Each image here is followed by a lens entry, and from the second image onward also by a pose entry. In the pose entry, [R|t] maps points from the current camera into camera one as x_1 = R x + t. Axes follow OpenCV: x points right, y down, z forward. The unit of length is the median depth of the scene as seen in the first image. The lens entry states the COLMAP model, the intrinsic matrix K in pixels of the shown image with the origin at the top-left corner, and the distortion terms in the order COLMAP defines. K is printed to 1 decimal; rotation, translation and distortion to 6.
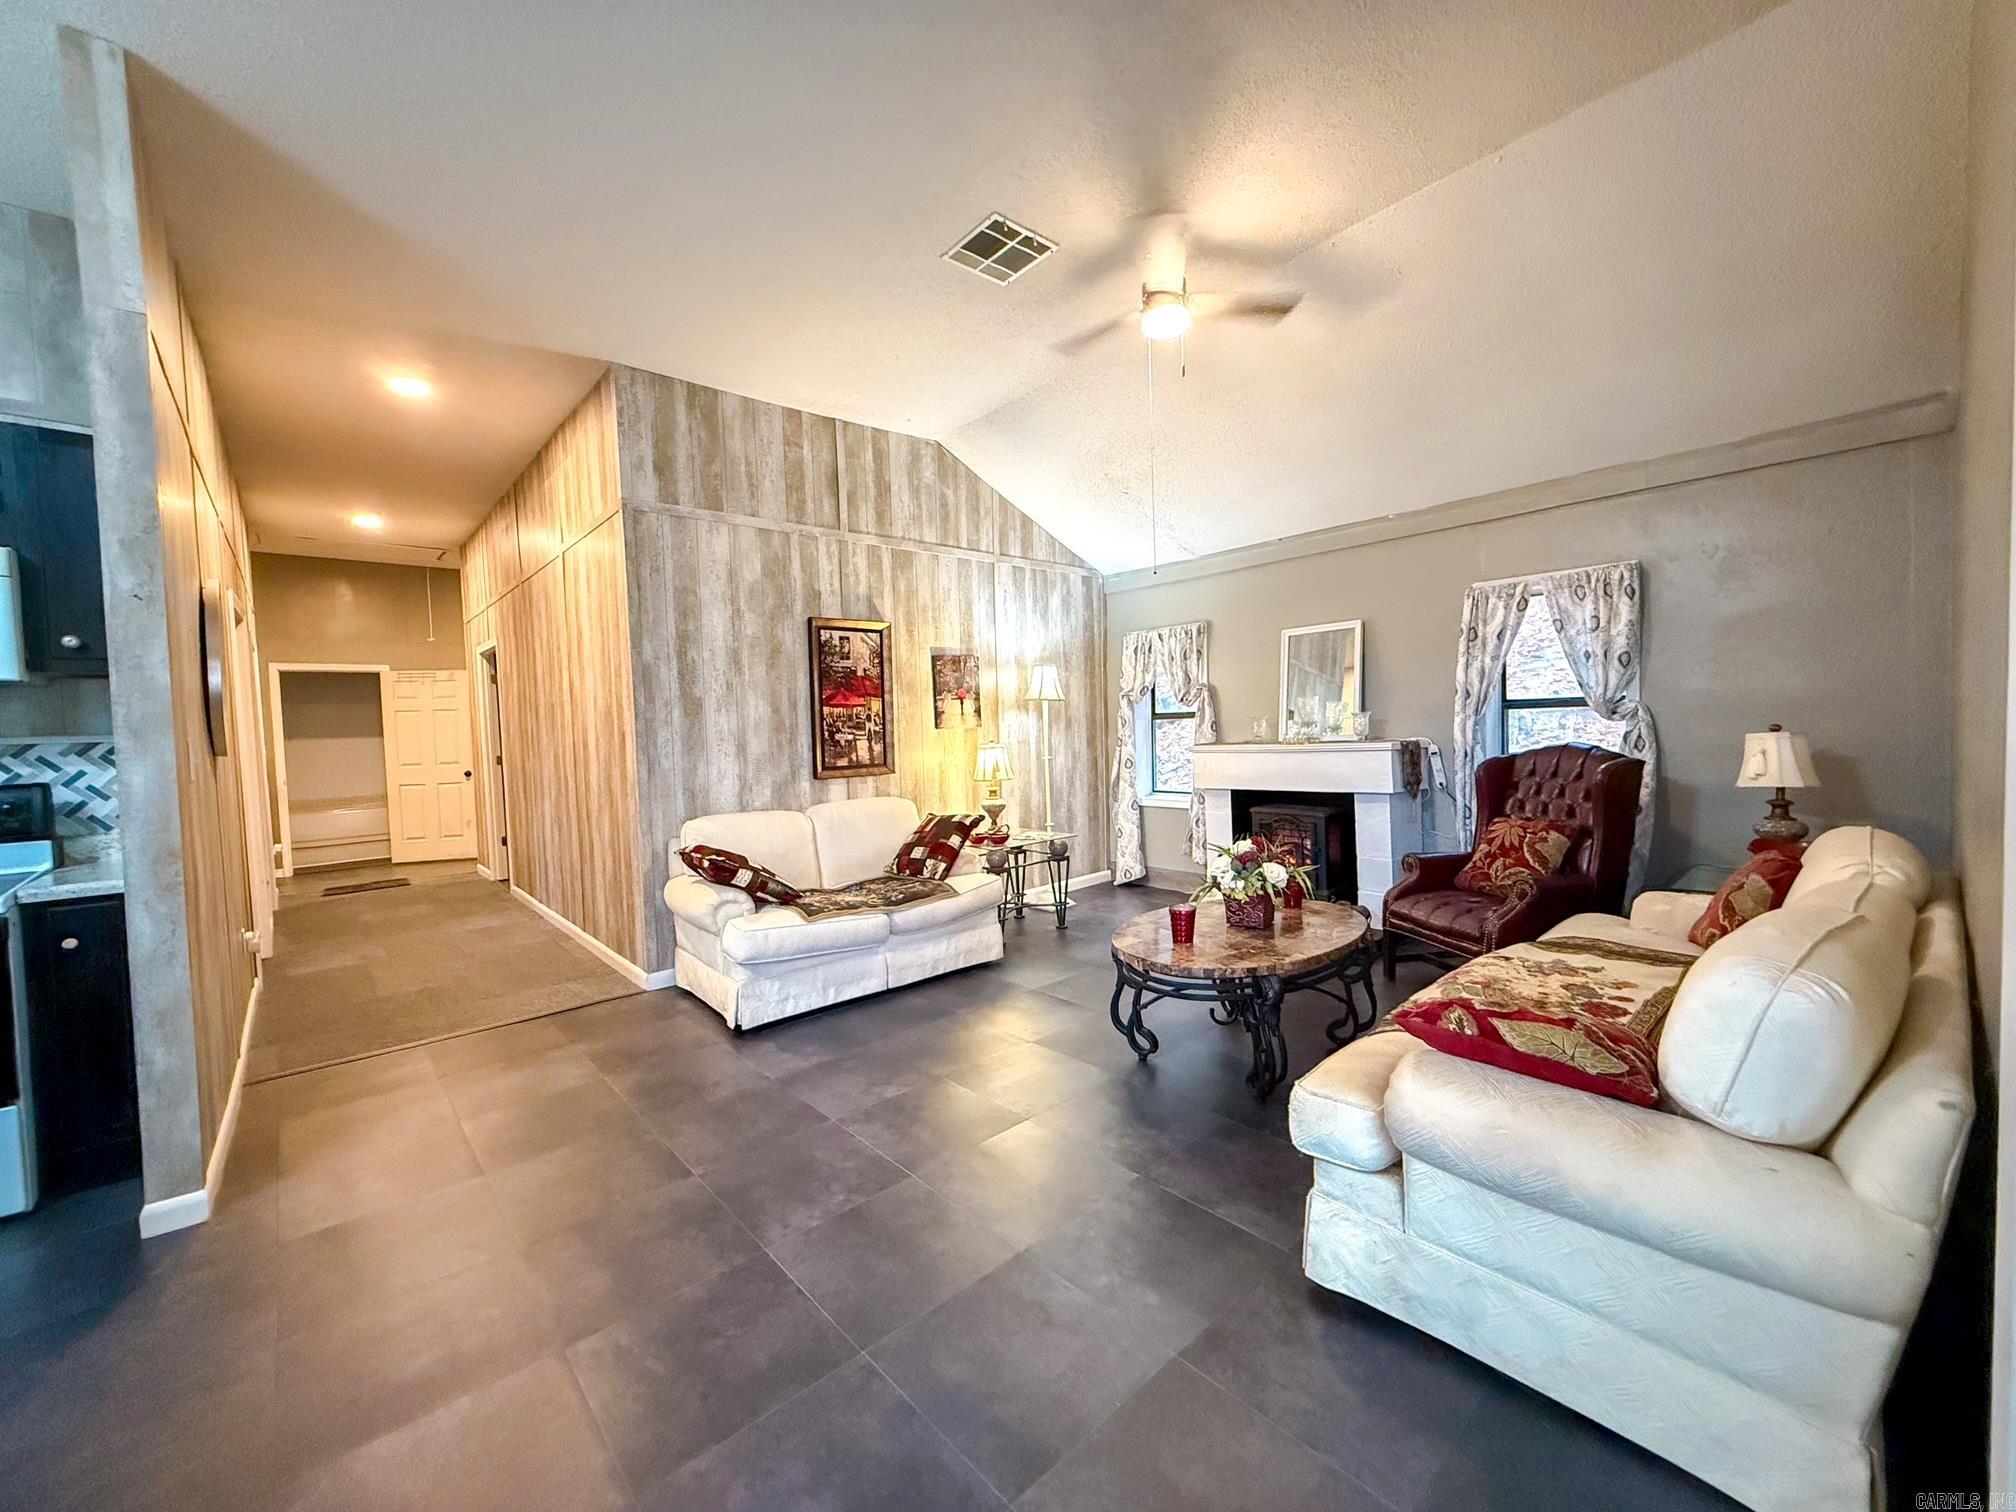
lens RADIAL K [[799.9, 0, 1003.6], [0, 799.9, 751.7], [0, 0, 1]] dist [-0.000552, -0.000376]
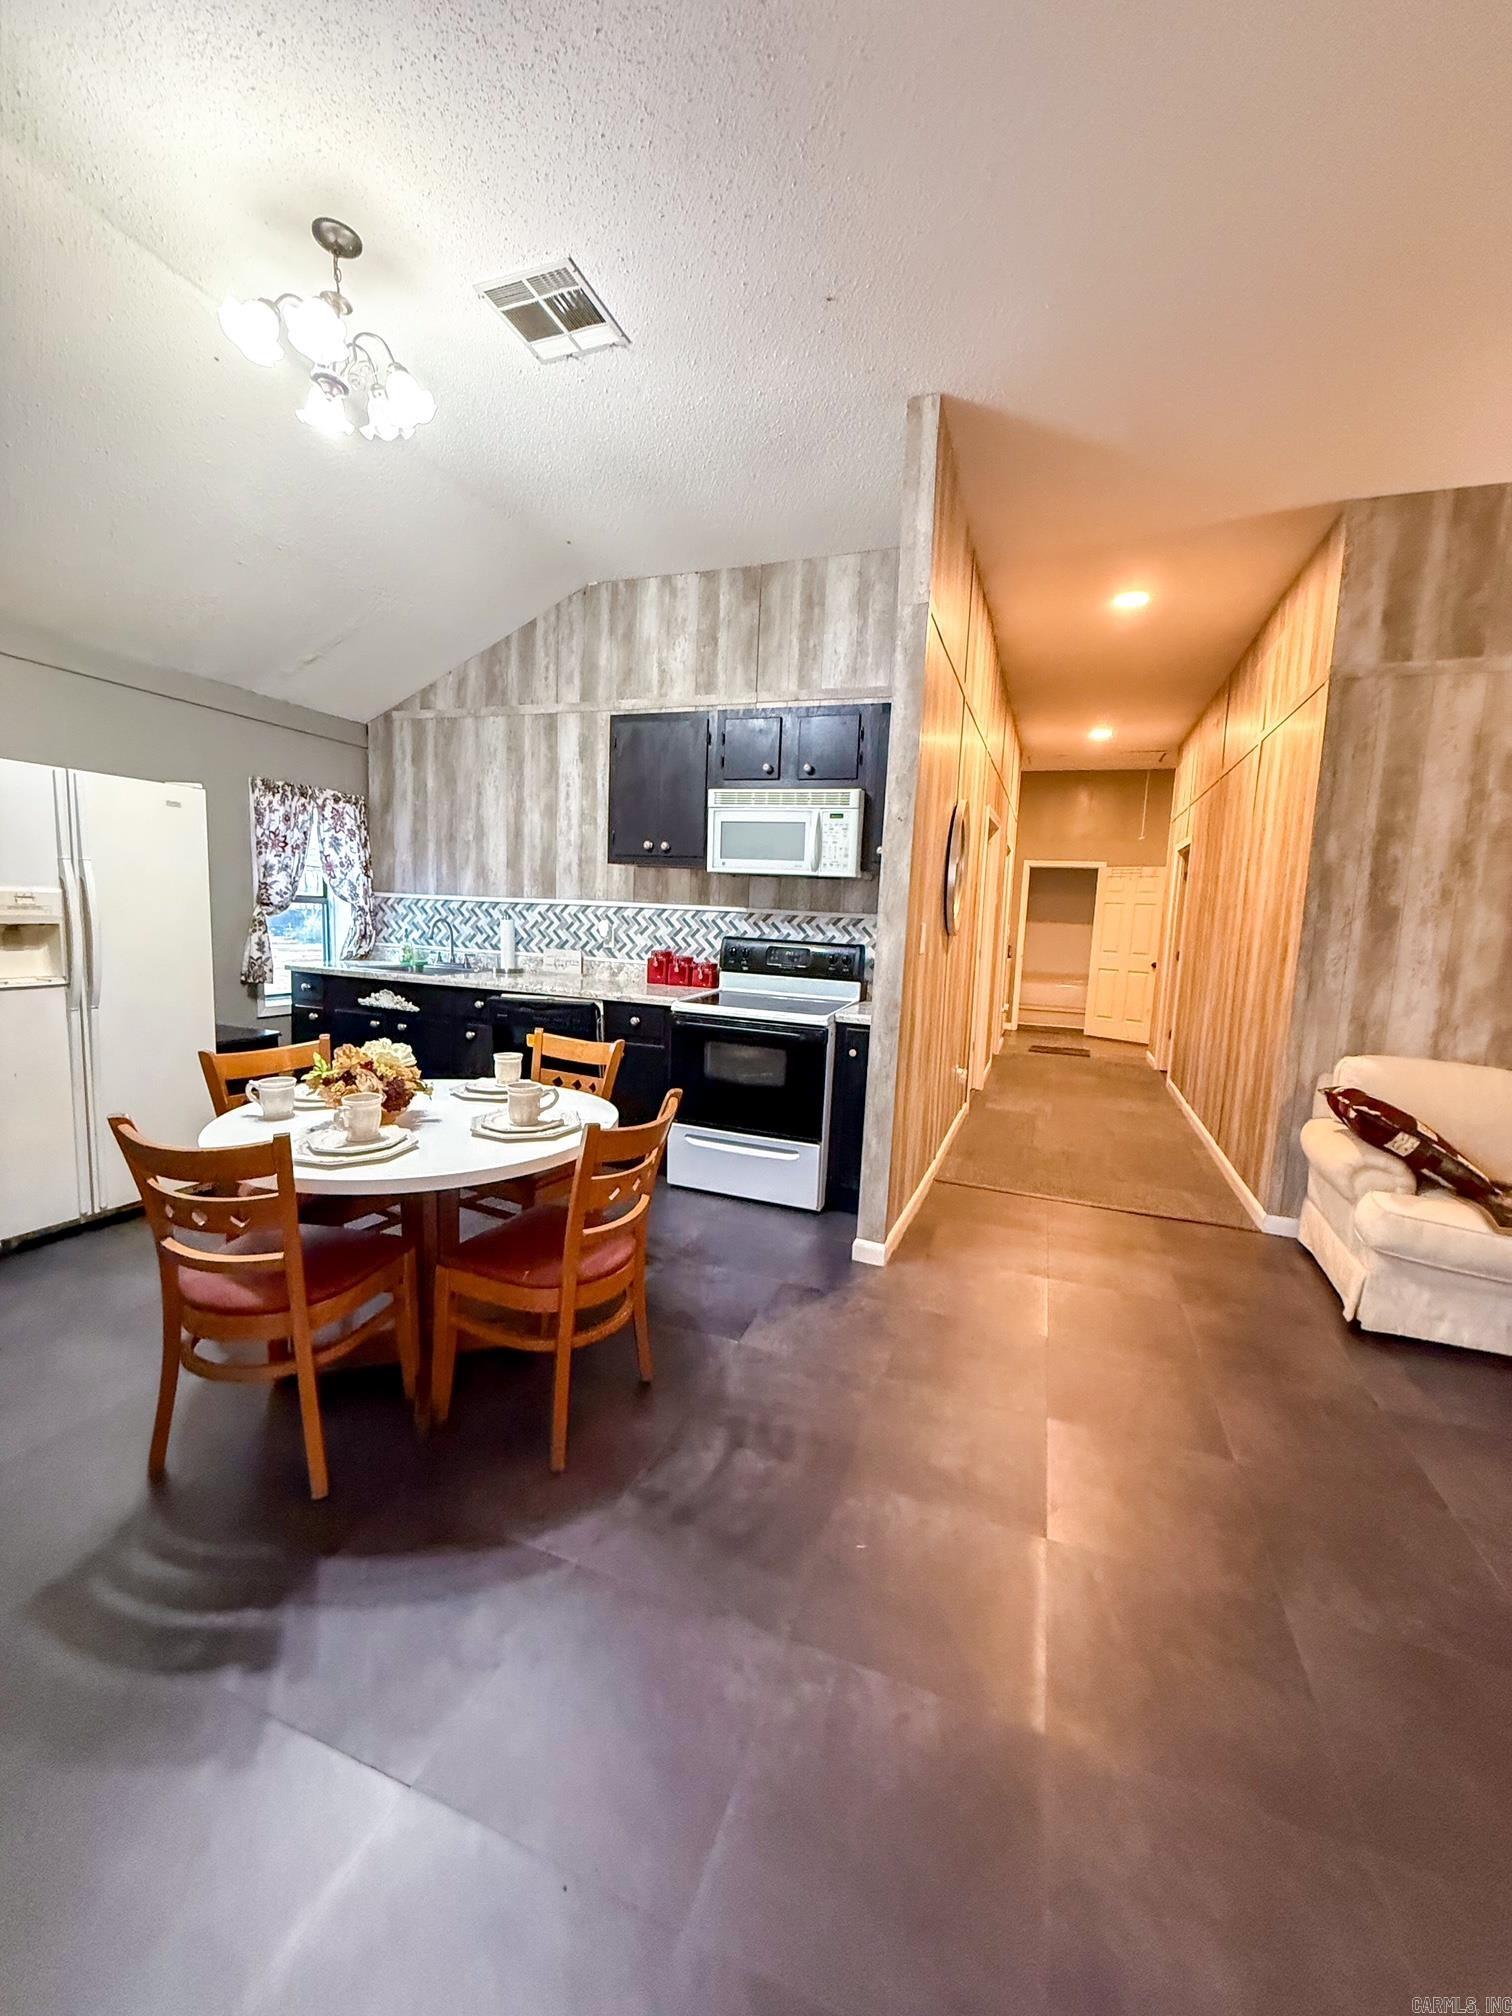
lens RADIAL K [[799.9, 0, 757.8], [0, 799.9, 1004.2], [0, 0, 1]] dist [-0.000552, -0.000376]
pose [[0.469295, 0.154318, -0.869453, 0.030557], [-0.090897, 0.987823, 0.126266, -0.015987], [0.878351, 0.019775, 0.477607, 0.069660]]
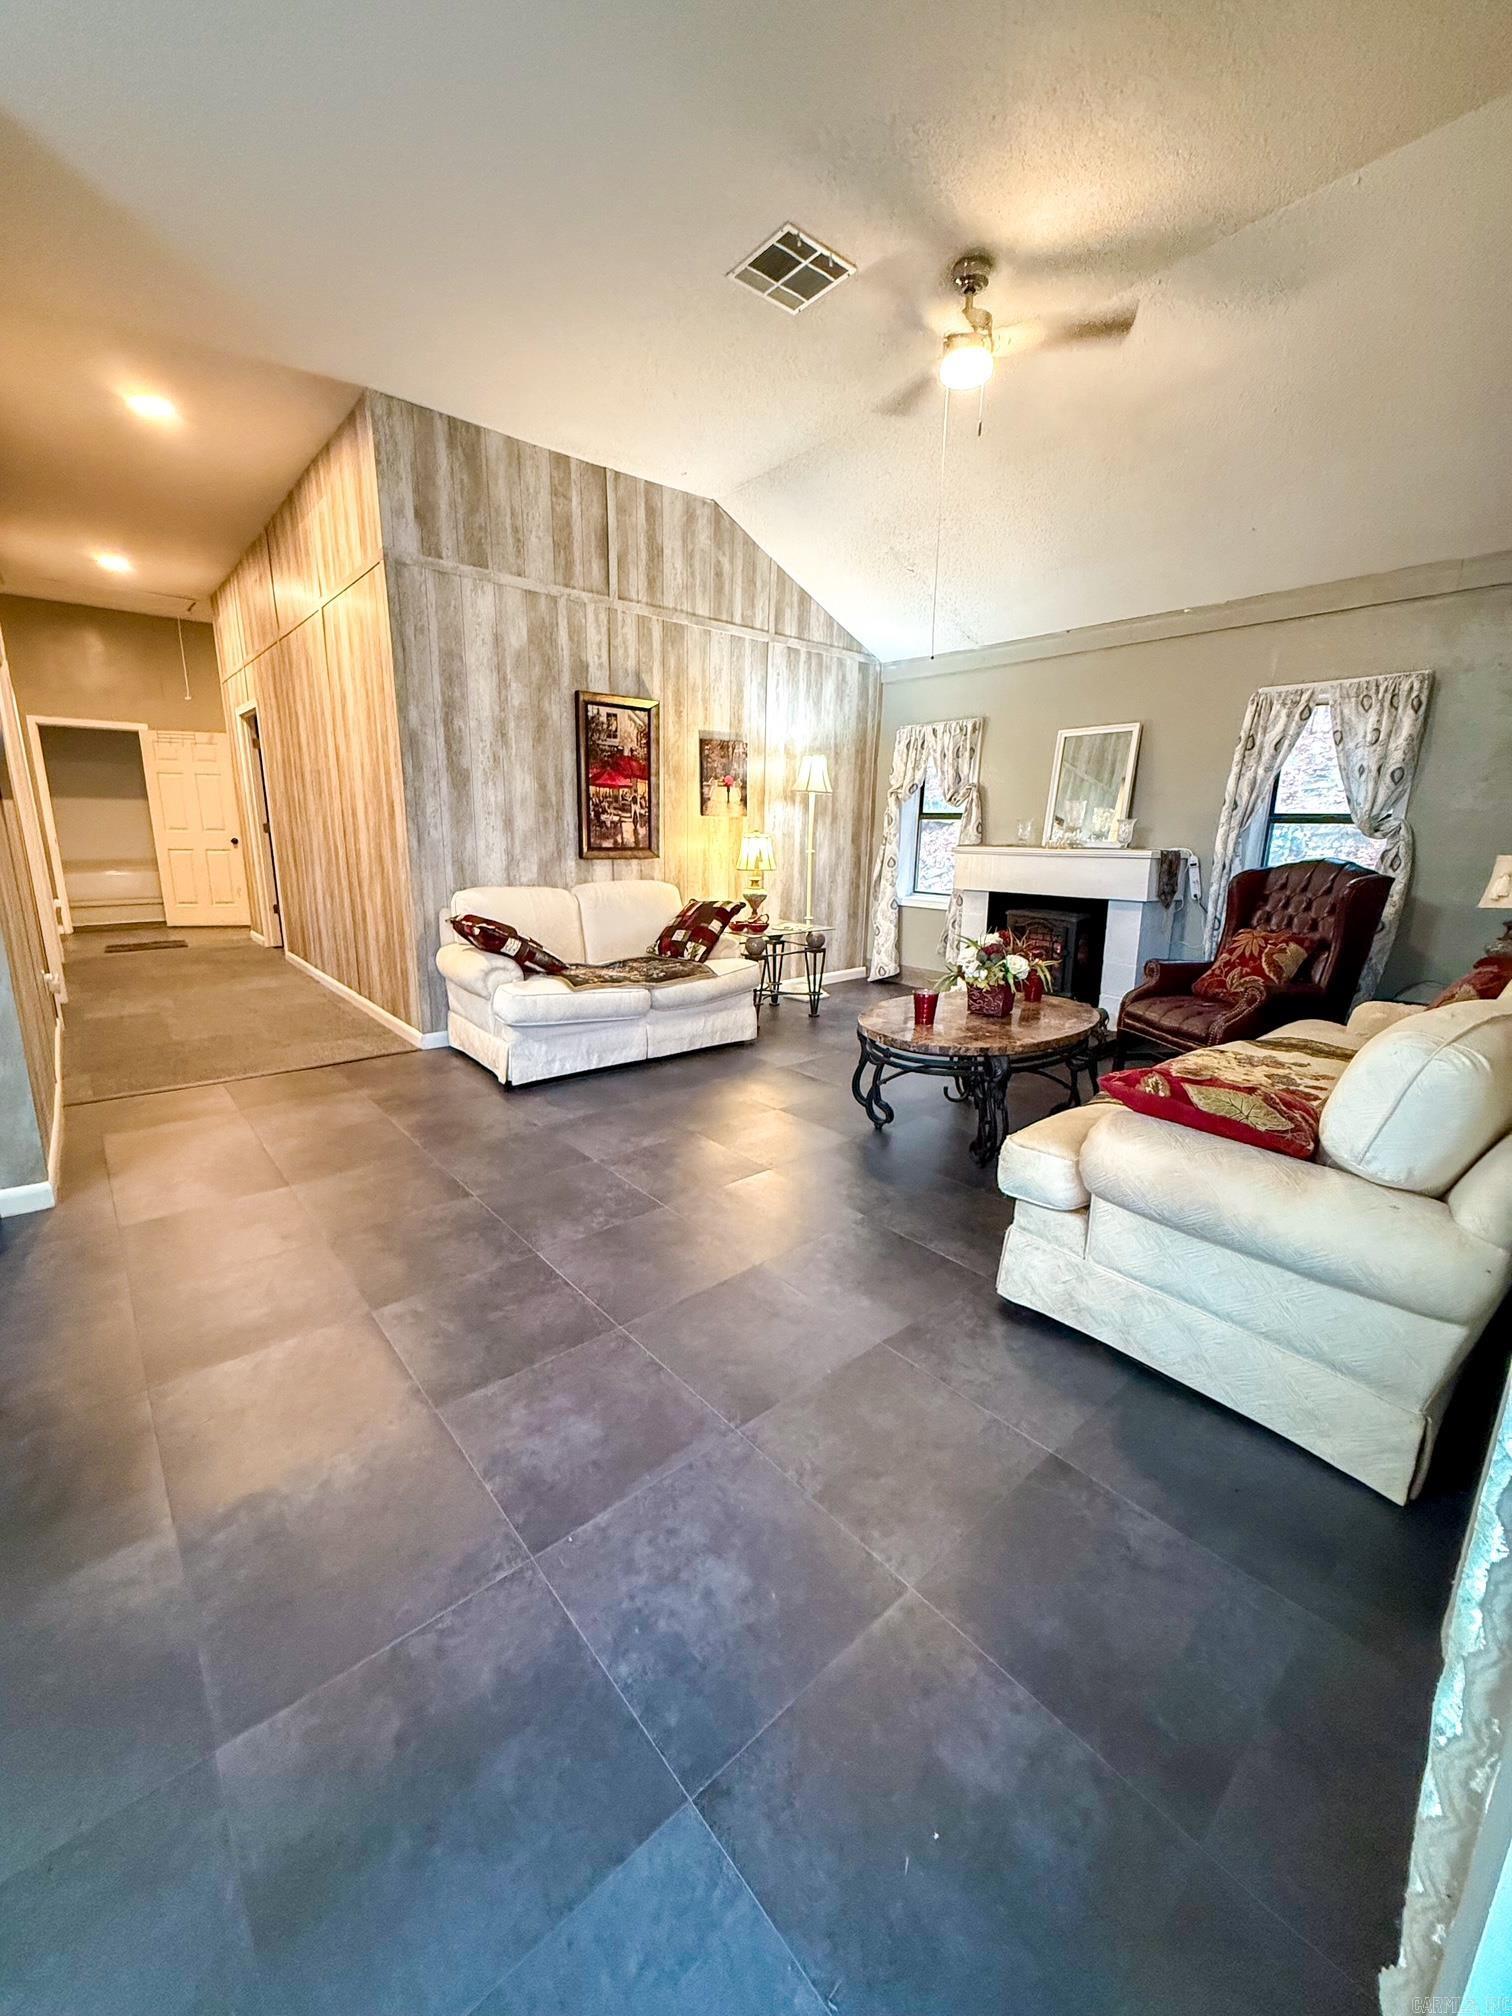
lens RADIAL K [[799.9, 0, 757.9], [0, 799.9, 1004.9], [0, 0, 1]] dist [-0.000552, -0.000376]
pose [[0.998571, 0.053275, -0.004257, 0.004255], [-0.051550, 0.981125, 0.186375, 0.018292], [0.014105, -0.185889, 0.982469, -0.035846]]
